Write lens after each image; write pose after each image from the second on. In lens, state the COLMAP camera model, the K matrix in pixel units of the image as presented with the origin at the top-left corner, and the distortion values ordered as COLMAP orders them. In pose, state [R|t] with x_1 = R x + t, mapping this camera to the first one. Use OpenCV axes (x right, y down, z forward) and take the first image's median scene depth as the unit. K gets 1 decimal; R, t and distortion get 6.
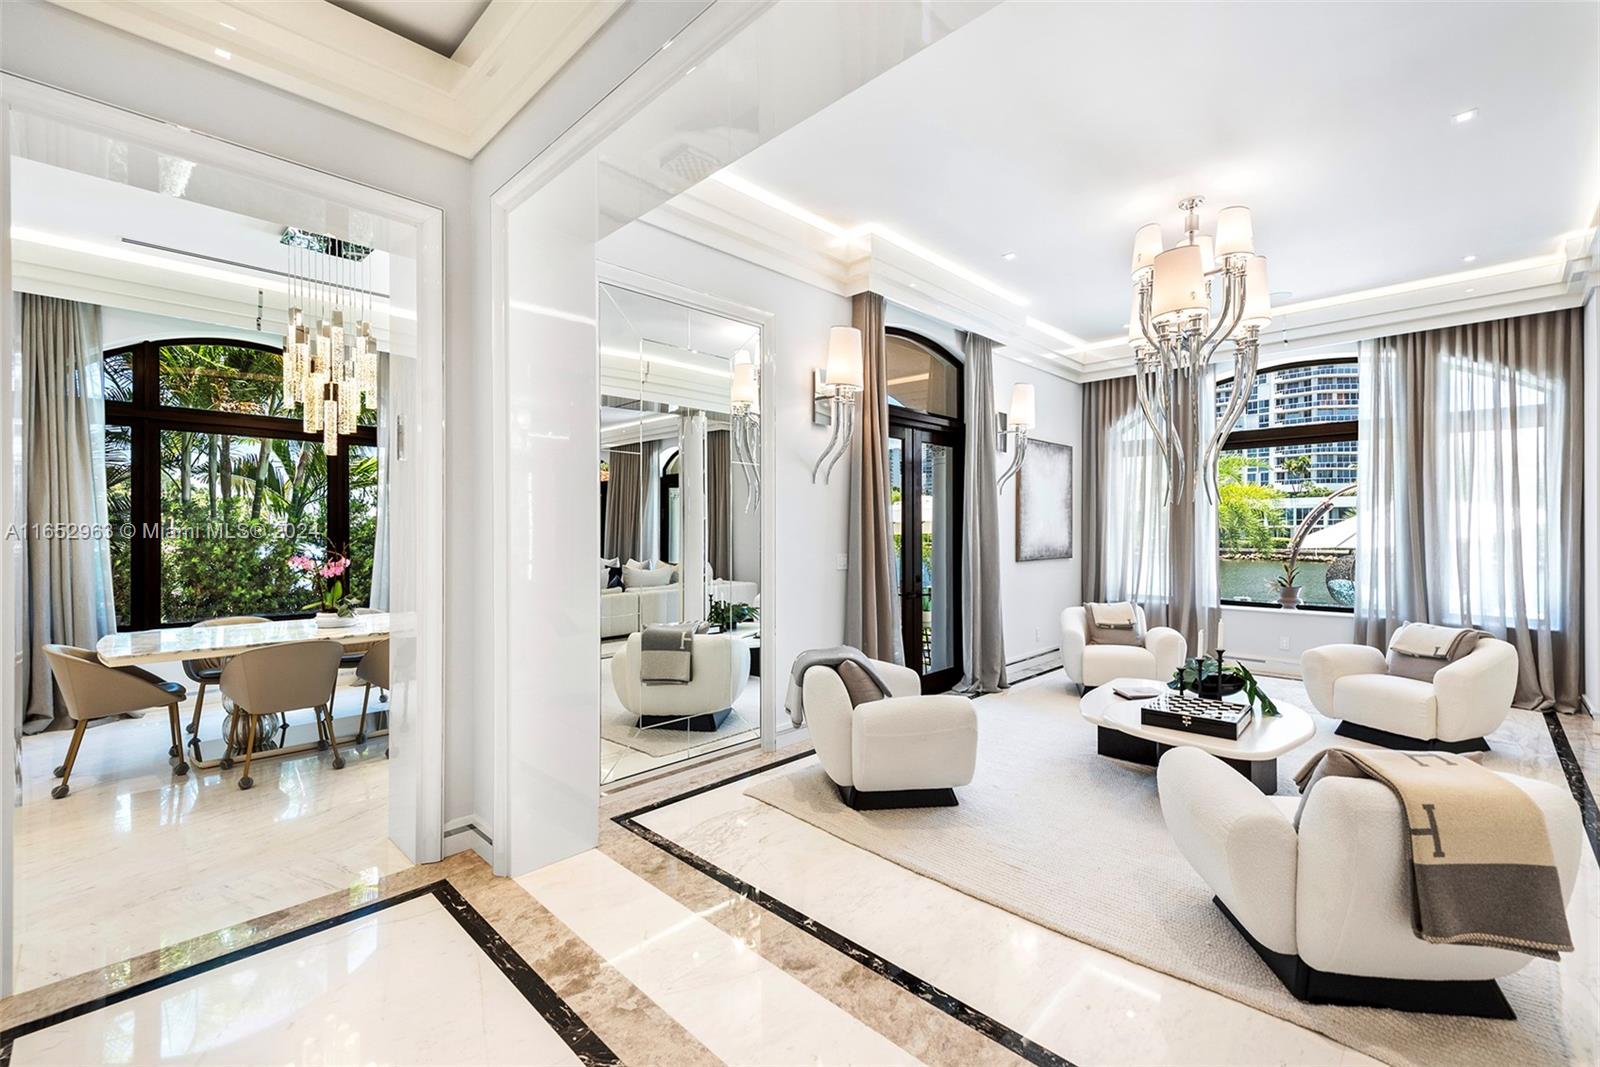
lens RADIAL K [[653.1, 0, 811.1], [0, 653.1, 531.8], [0, 0, 1]] dist [0.001954, -0.002234]
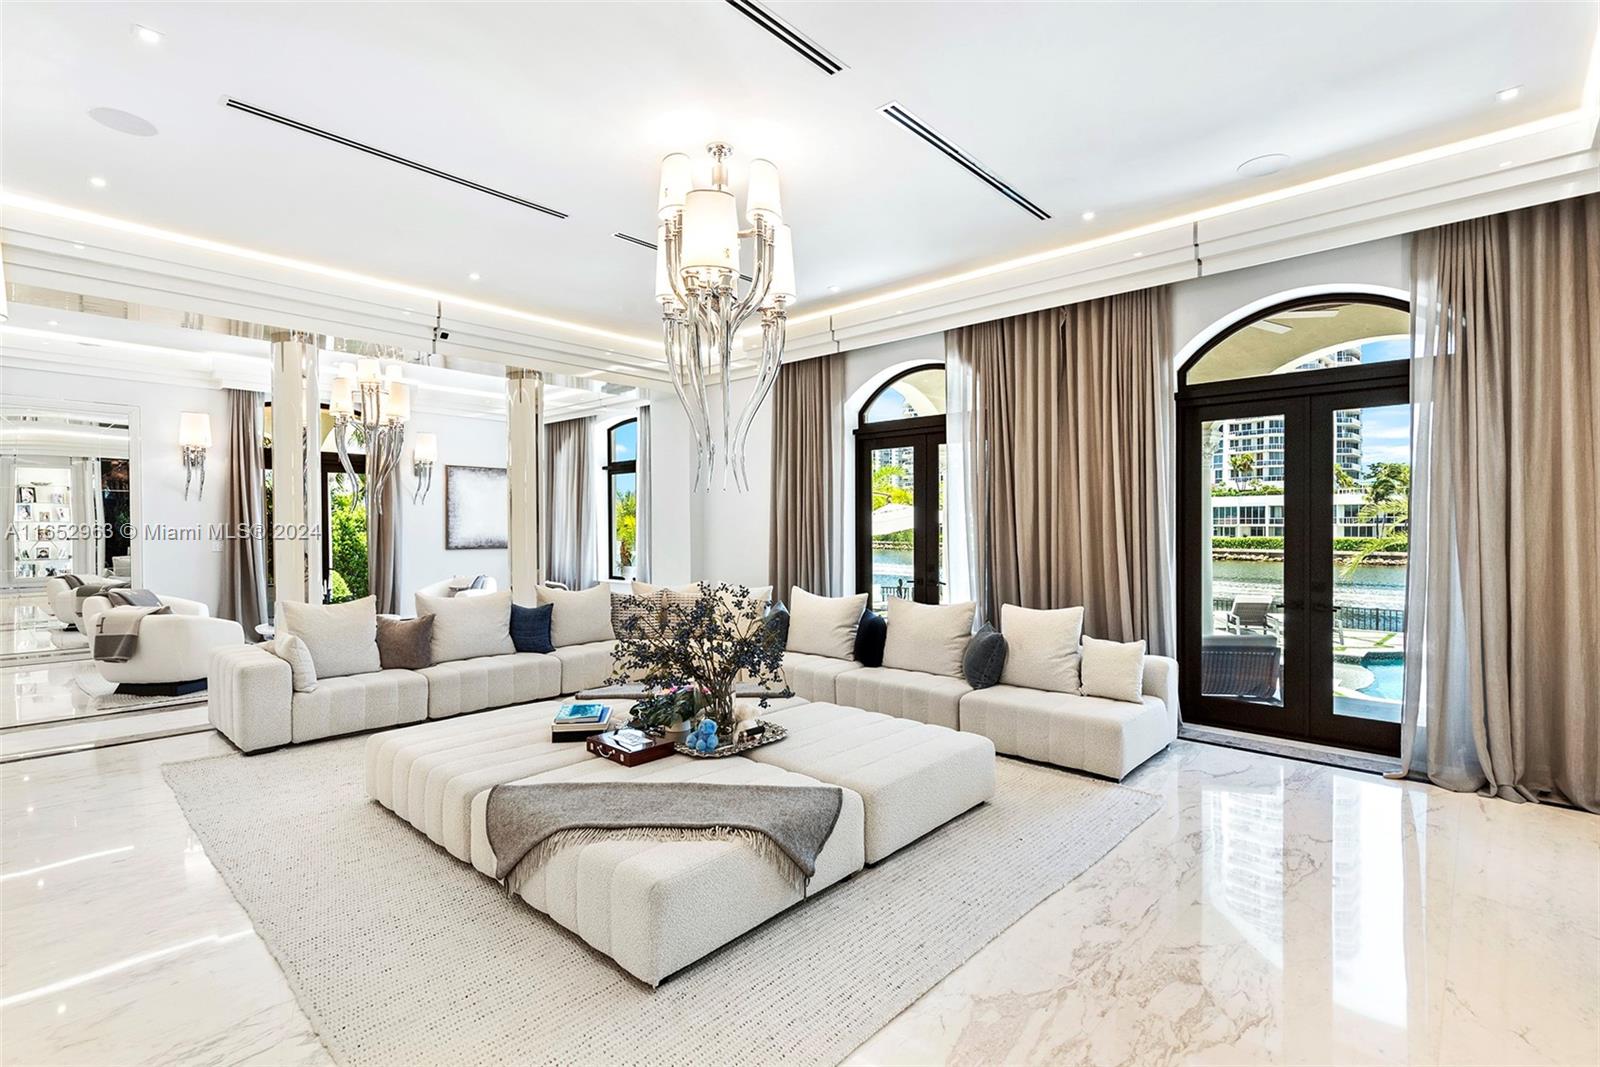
lens RADIAL K [[739.1, 0, 818.9], [0, 739.1, 532.5], [0, 0, 1]] dist [0.001283, -0.000499]
pose [[0.998862, 0.001687, 0.047659, 1.259029], [-0.001853, 0.999992, 0.003430, 0.000288], [-0.047653, -0.003514, 0.998858, -0.833966]]
